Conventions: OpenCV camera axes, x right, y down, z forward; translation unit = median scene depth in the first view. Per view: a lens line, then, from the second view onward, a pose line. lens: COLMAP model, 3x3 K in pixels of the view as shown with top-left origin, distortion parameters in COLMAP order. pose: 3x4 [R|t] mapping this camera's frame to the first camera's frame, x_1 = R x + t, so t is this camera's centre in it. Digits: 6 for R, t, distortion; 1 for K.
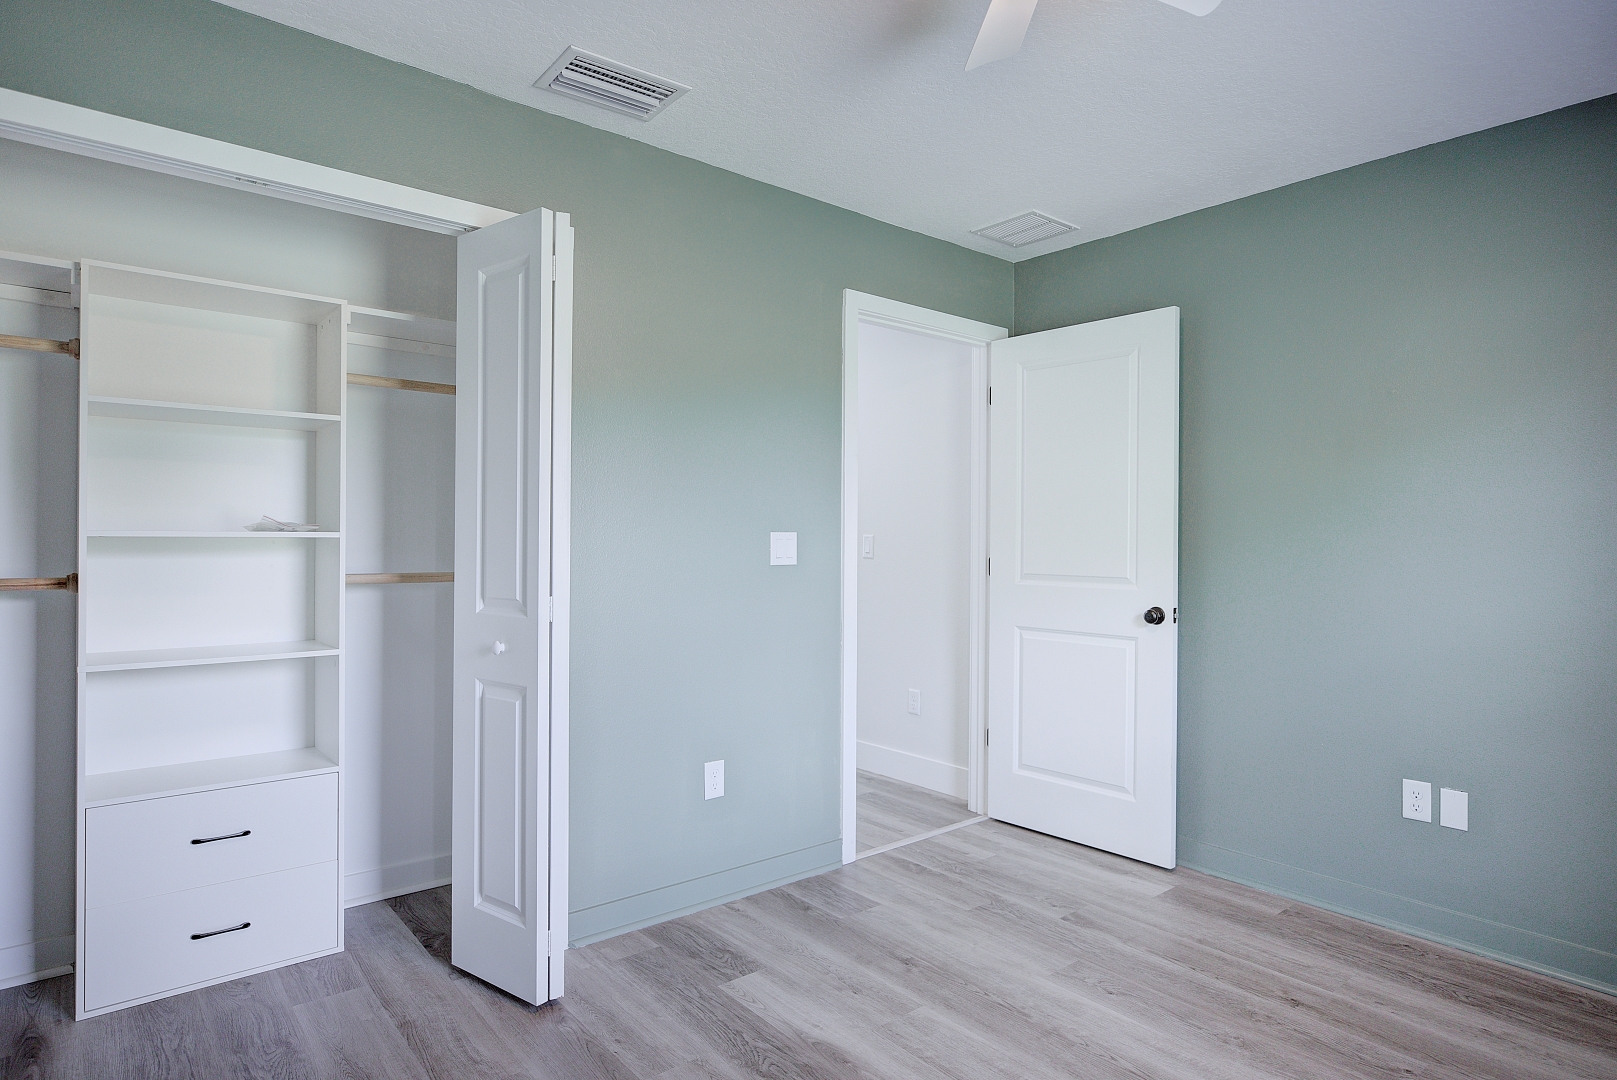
lens RADIAL K [[885.2, 0, 813.7], [0, 885.2, 544.1], [0, 0, 1]] dist [-0.001376, 0.000173]
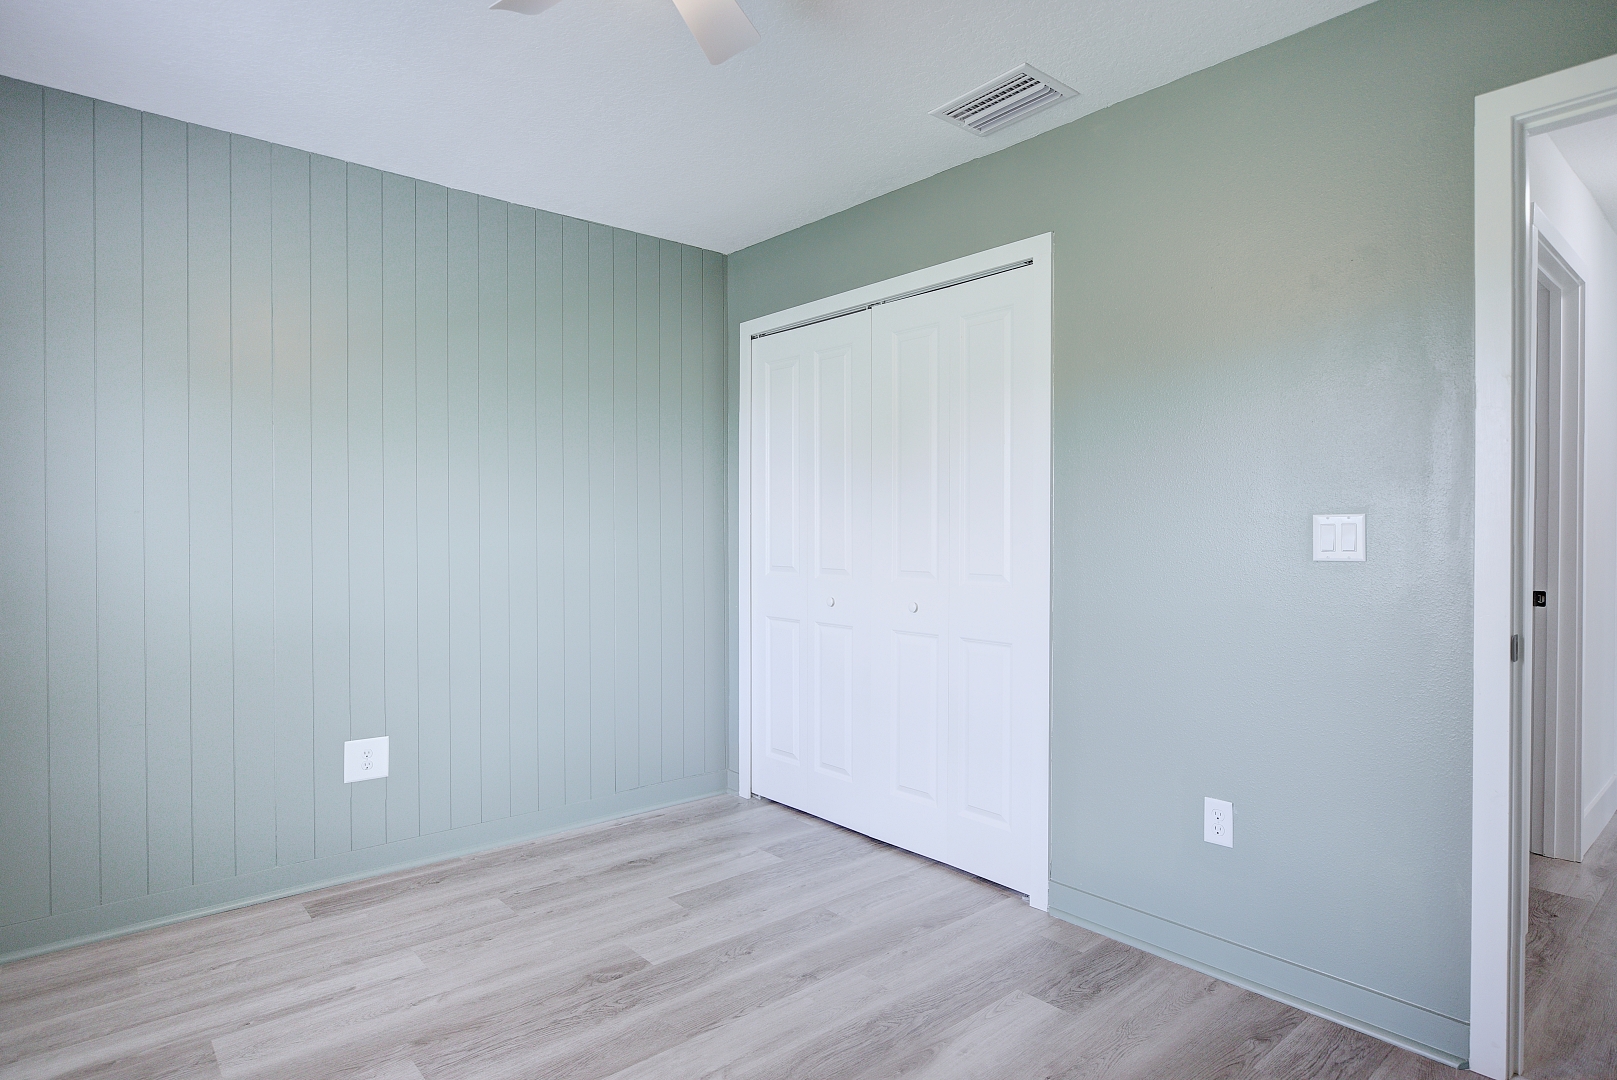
lens RADIAL K [[885.2, 0, 811.9], [0, 885.2, 536.7], [0, 0, 1]] dist [-0.001376, 0.000173]
pose [[0.035248, 0.001547, -0.999377, 0.782693], [-0.003398, 0.999993, 0.001428, 0.006461], [0.999373, 0.003345, 0.035253, 0.687377]]
